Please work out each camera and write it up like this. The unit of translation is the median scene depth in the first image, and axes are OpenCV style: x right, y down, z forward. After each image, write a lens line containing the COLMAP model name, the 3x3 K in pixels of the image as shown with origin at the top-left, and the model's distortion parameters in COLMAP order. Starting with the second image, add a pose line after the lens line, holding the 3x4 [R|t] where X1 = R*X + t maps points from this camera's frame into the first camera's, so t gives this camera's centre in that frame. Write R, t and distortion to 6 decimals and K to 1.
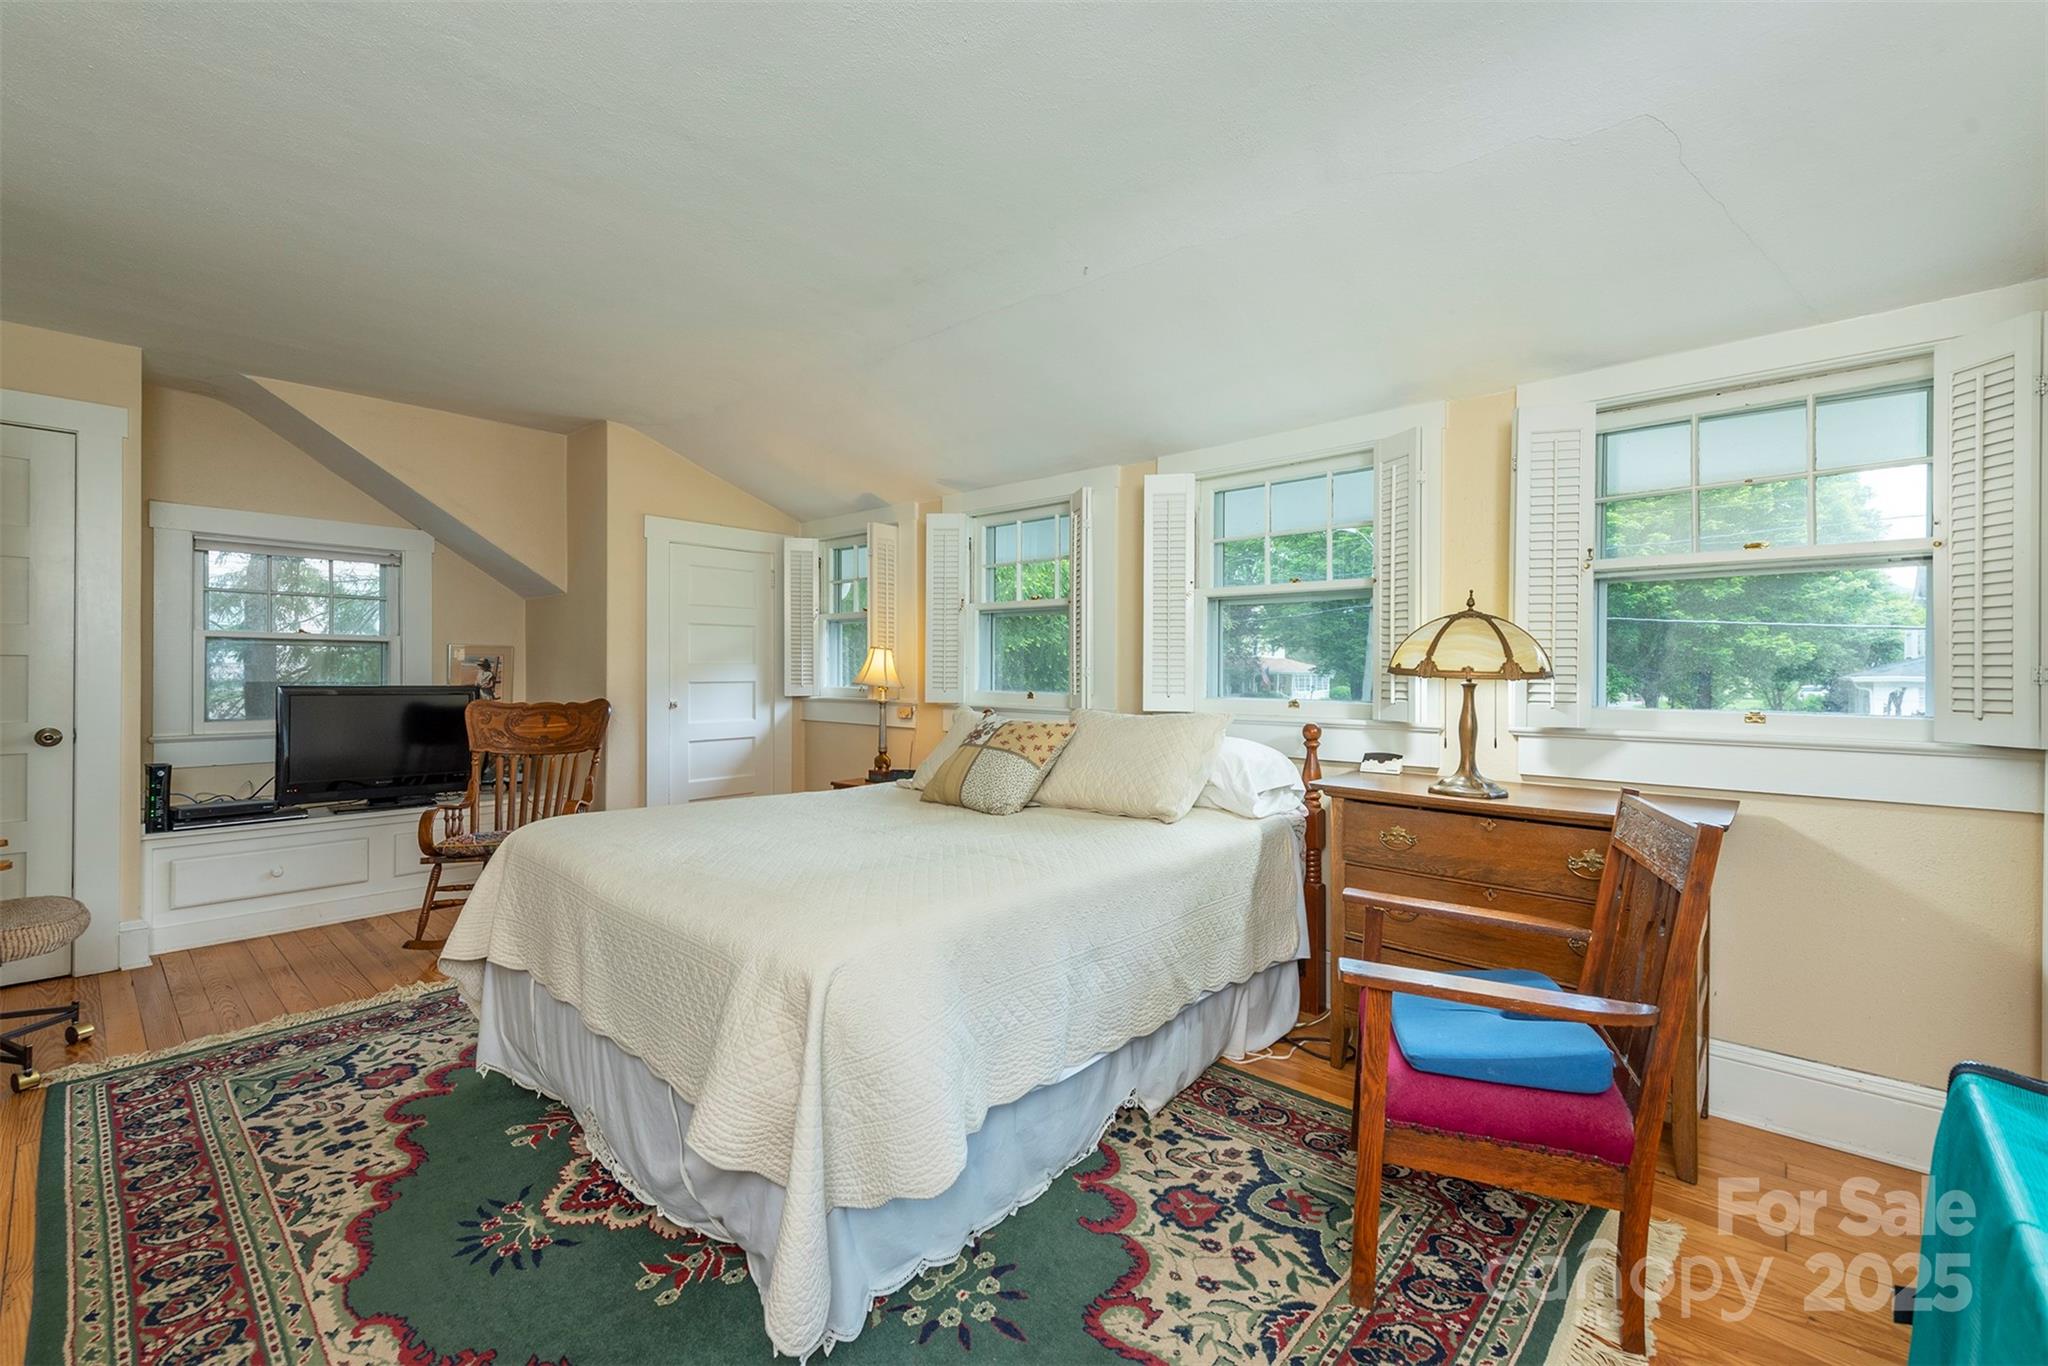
lens RADIAL K [[832.1, 0, 1026.1], [0, 832.1, 674.7], [0, 0, 1]] dist [0.001914, 0.000109]
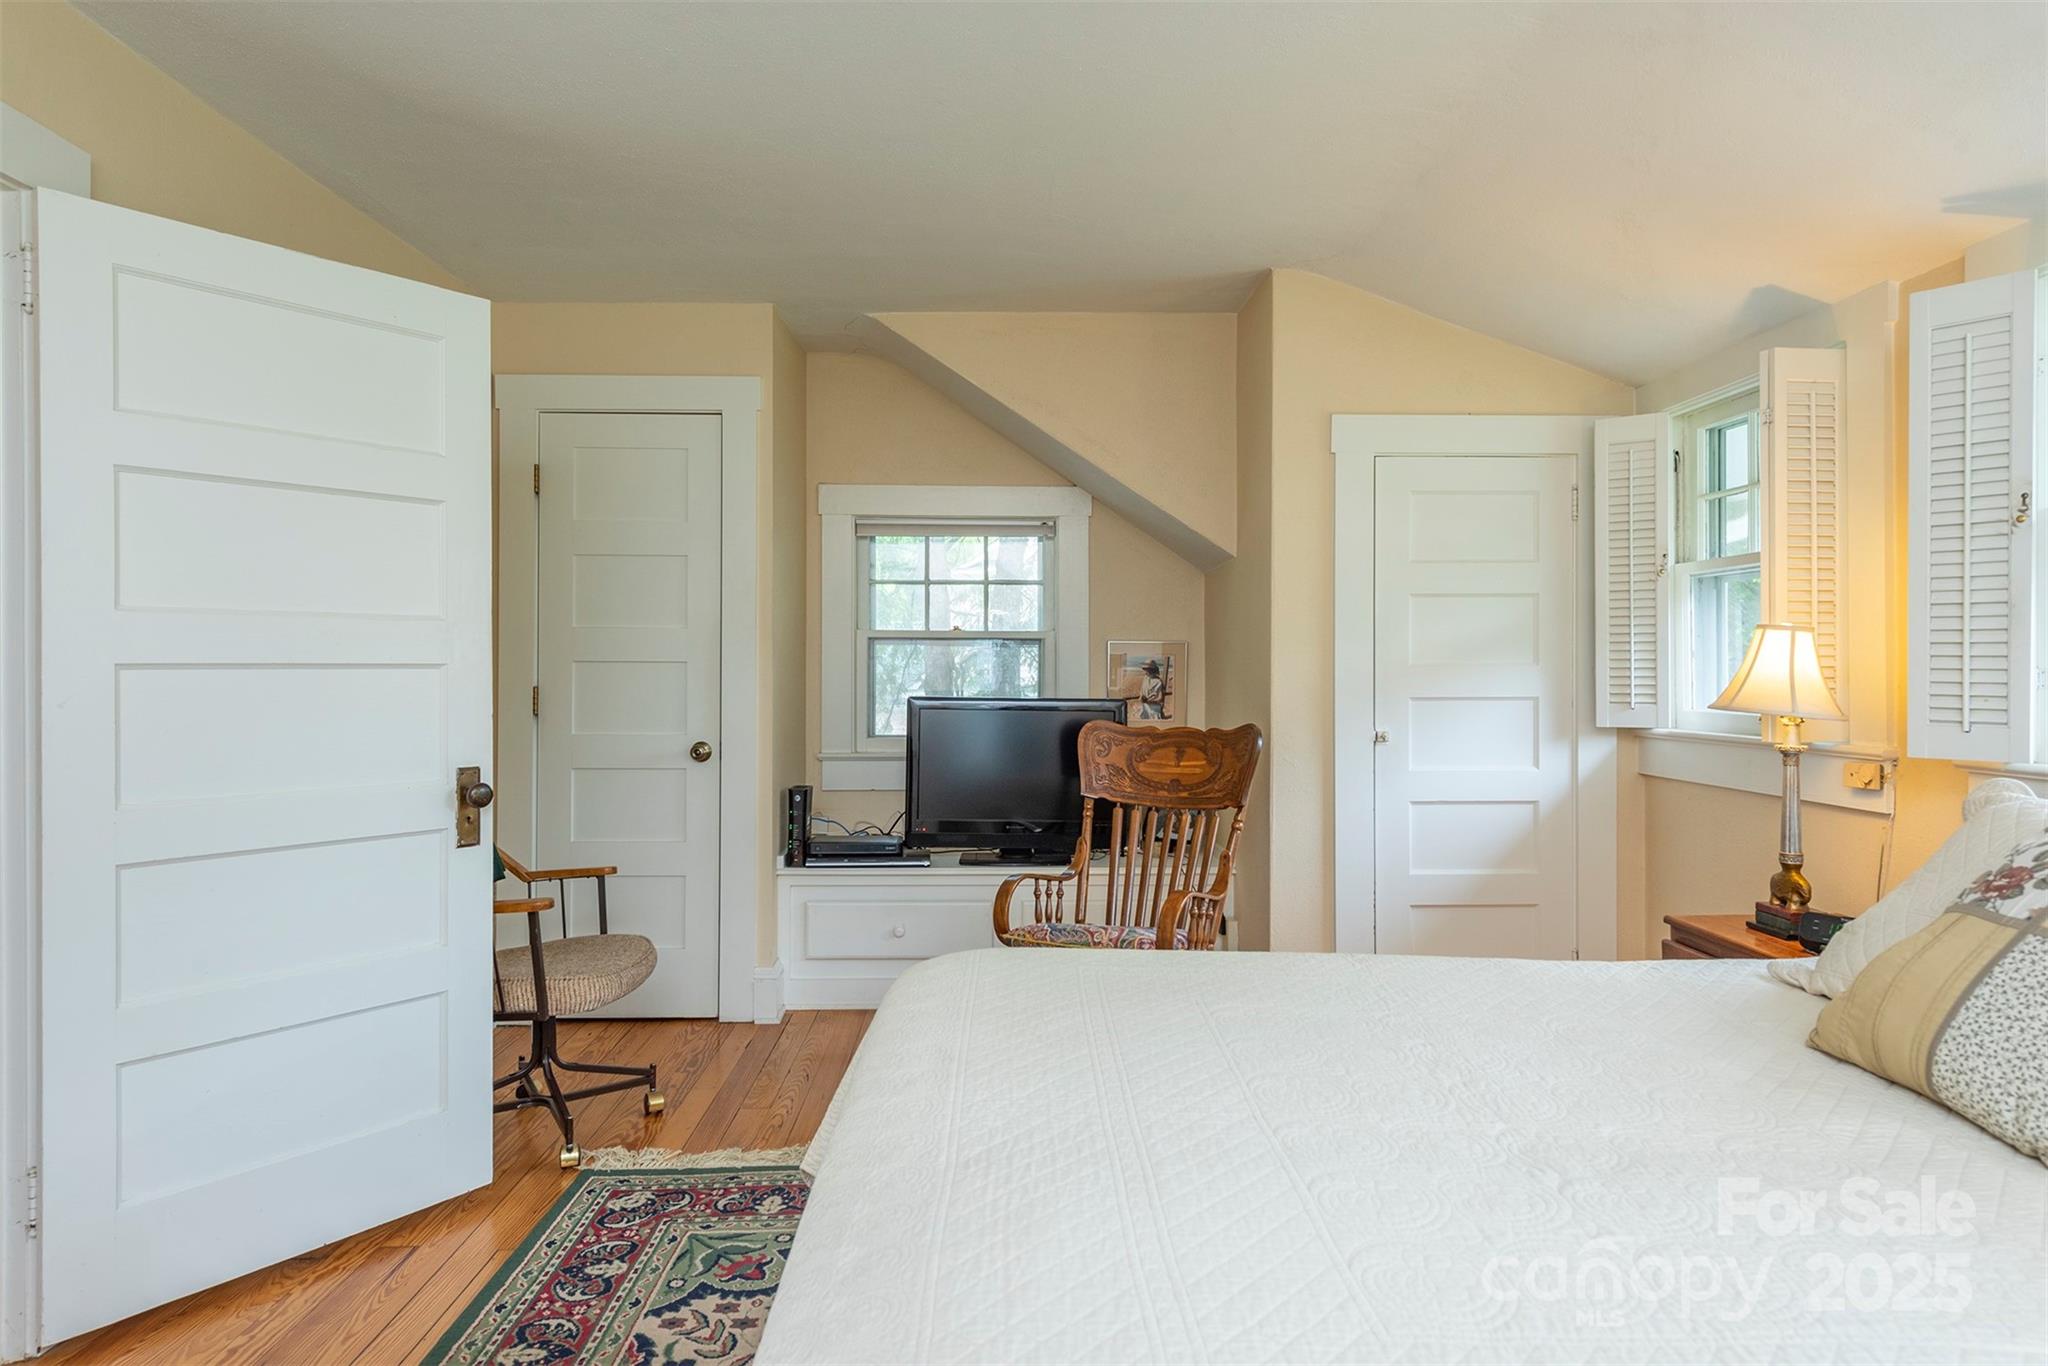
lens RADIAL K [[1193.8, 0, 1026.2], [0, 1193.8, 665.3], [0, 0, 1]] dist [0.020263, -0.001959]
pose [[0.679739, -0.006361, -0.733426, 0.019283], [-0.002152, 0.999941, -0.010666, -0.004711], [0.733451, 0.008828, 0.679685, 0.290399]]
